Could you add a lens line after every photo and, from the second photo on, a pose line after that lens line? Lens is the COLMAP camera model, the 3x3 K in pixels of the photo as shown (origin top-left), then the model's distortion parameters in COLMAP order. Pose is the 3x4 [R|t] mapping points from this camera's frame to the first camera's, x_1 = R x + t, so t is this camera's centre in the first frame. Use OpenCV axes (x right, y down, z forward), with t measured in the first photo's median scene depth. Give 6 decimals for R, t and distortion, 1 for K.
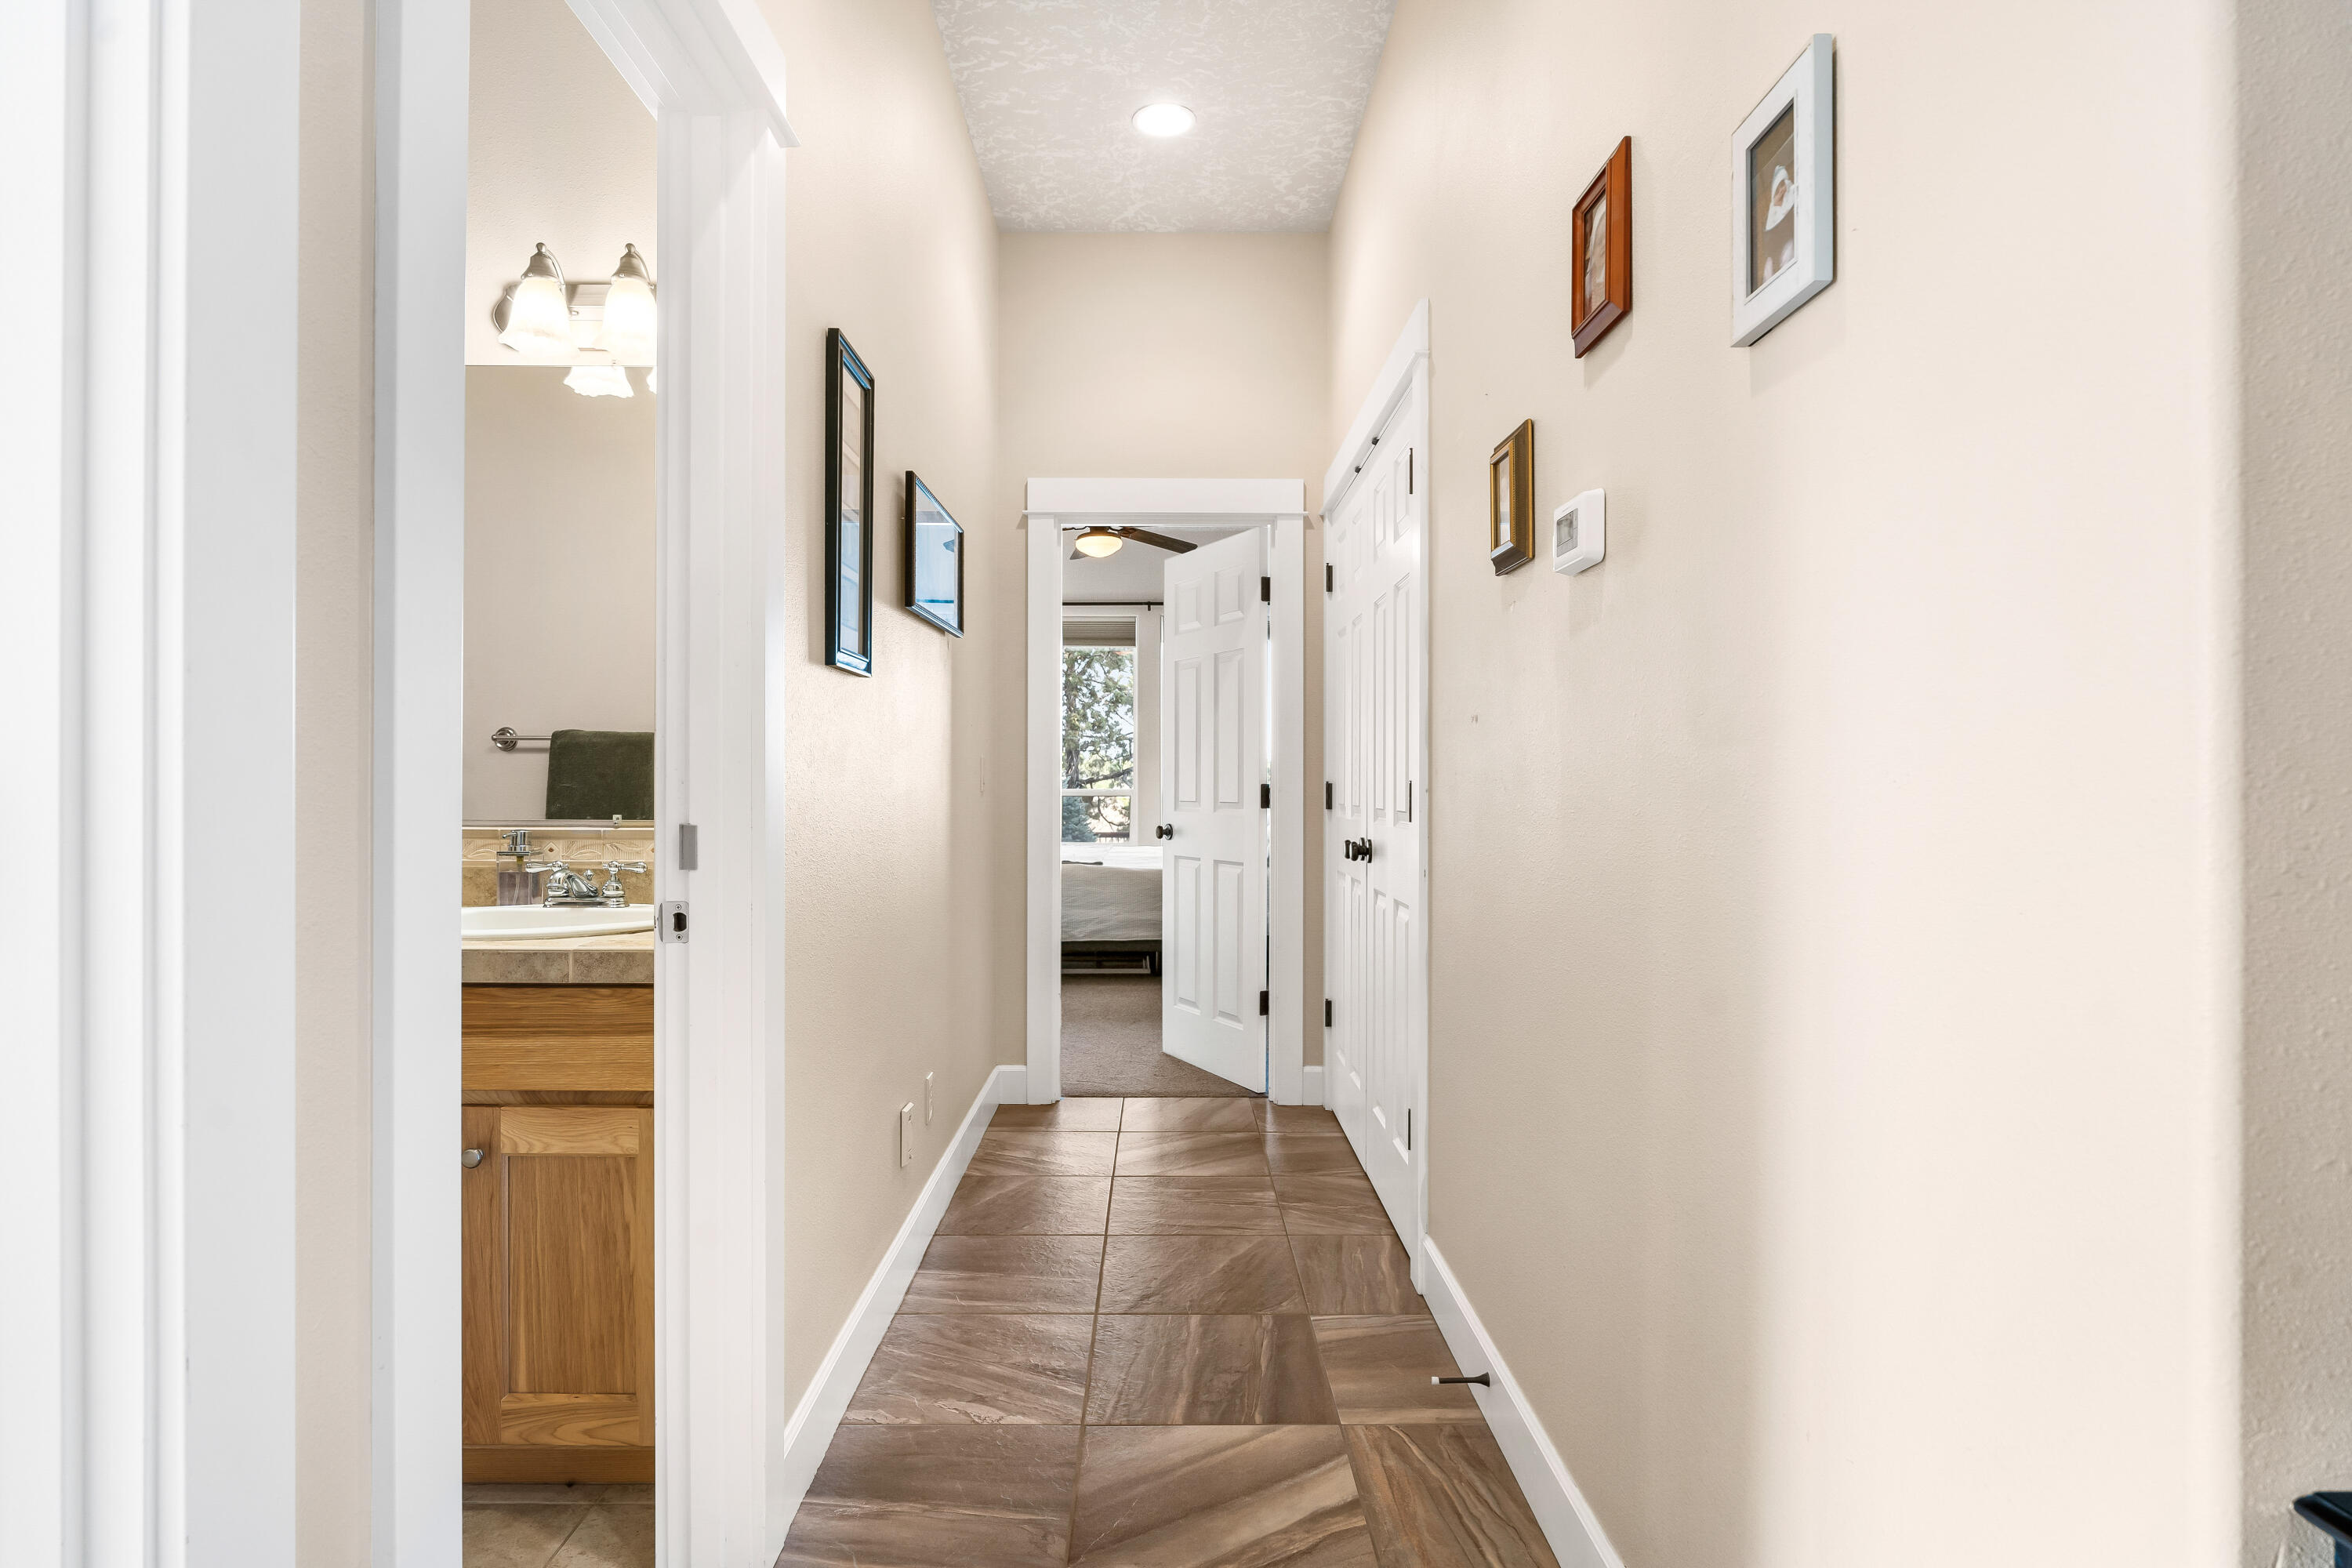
lens RADIAL K [[1273.4, 0, 1174.9], [0, 1273.4, 787.0], [0, 0, 1]] dist [-0.016326, 0.005104]
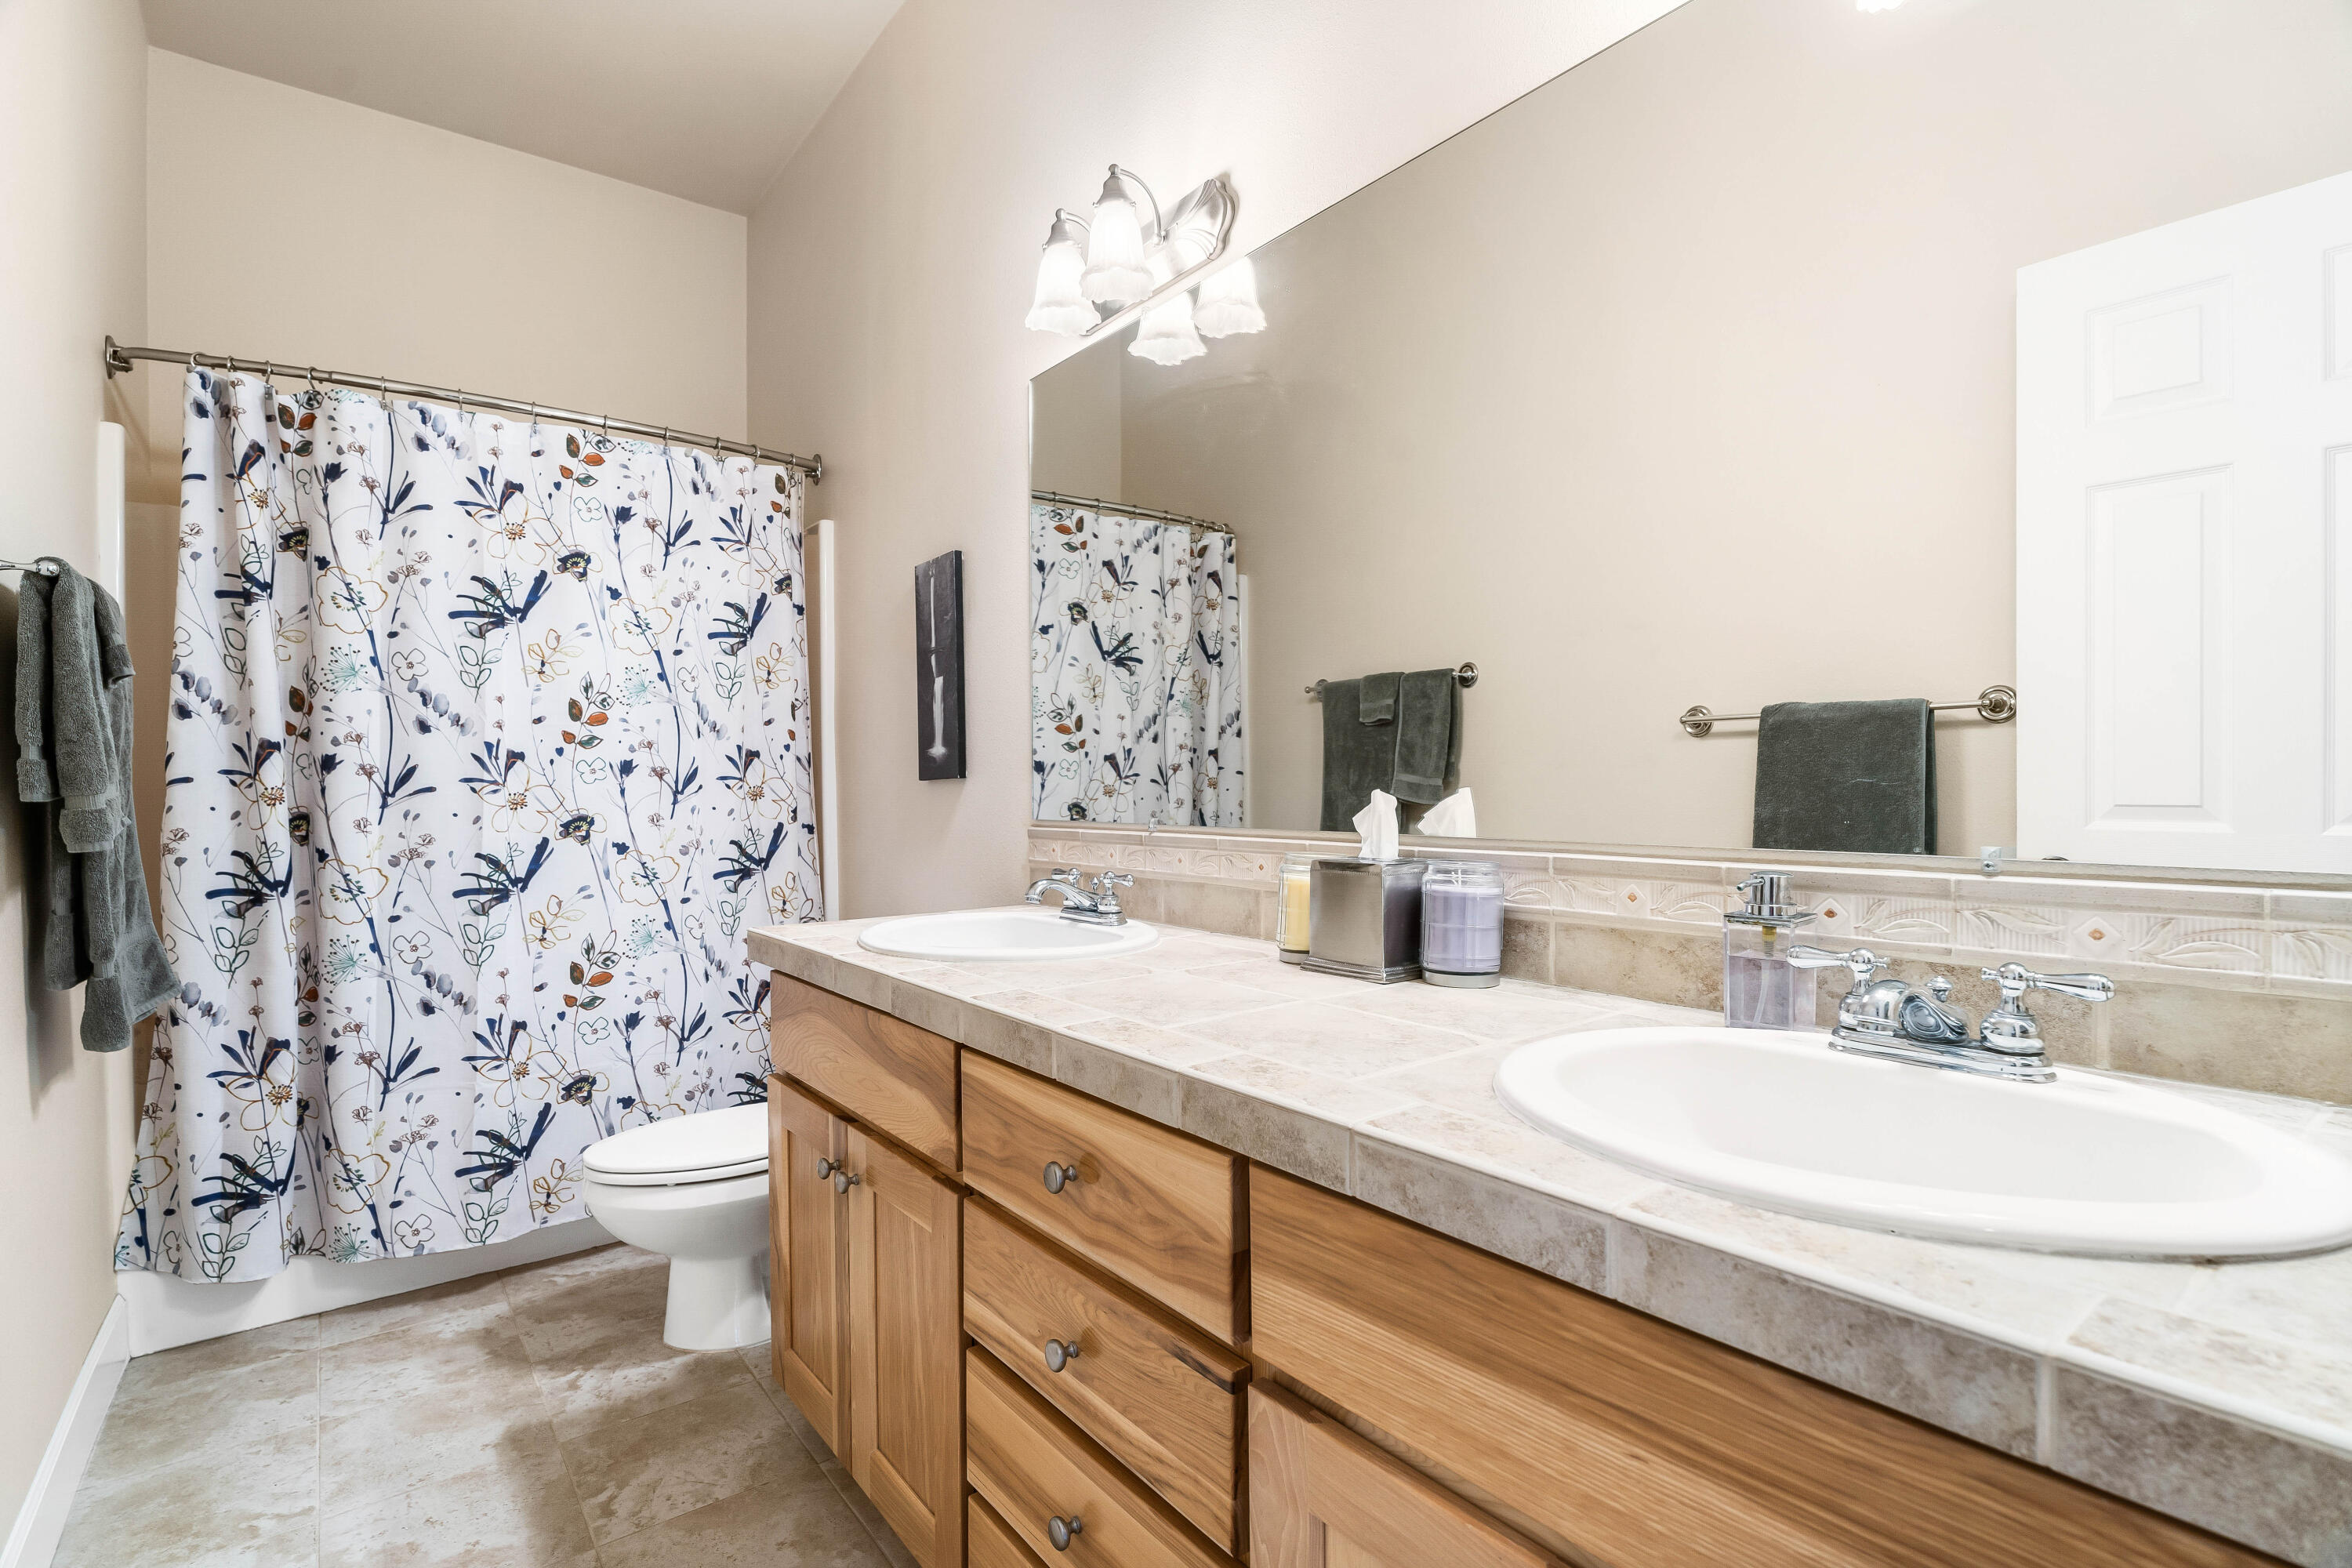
lens RADIAL K [[1111.0, 0, 1173.6], [0, 1111.0, 789.9], [0, 0, 1]] dist [-0.015842, -0.000413]
pose [[0.617087, -0.002849, -0.786890, -0.311292], [0.008295, 0.999961, 0.002884, -0.001618], [0.786851, -0.008307, 0.617087, 0.535173]]
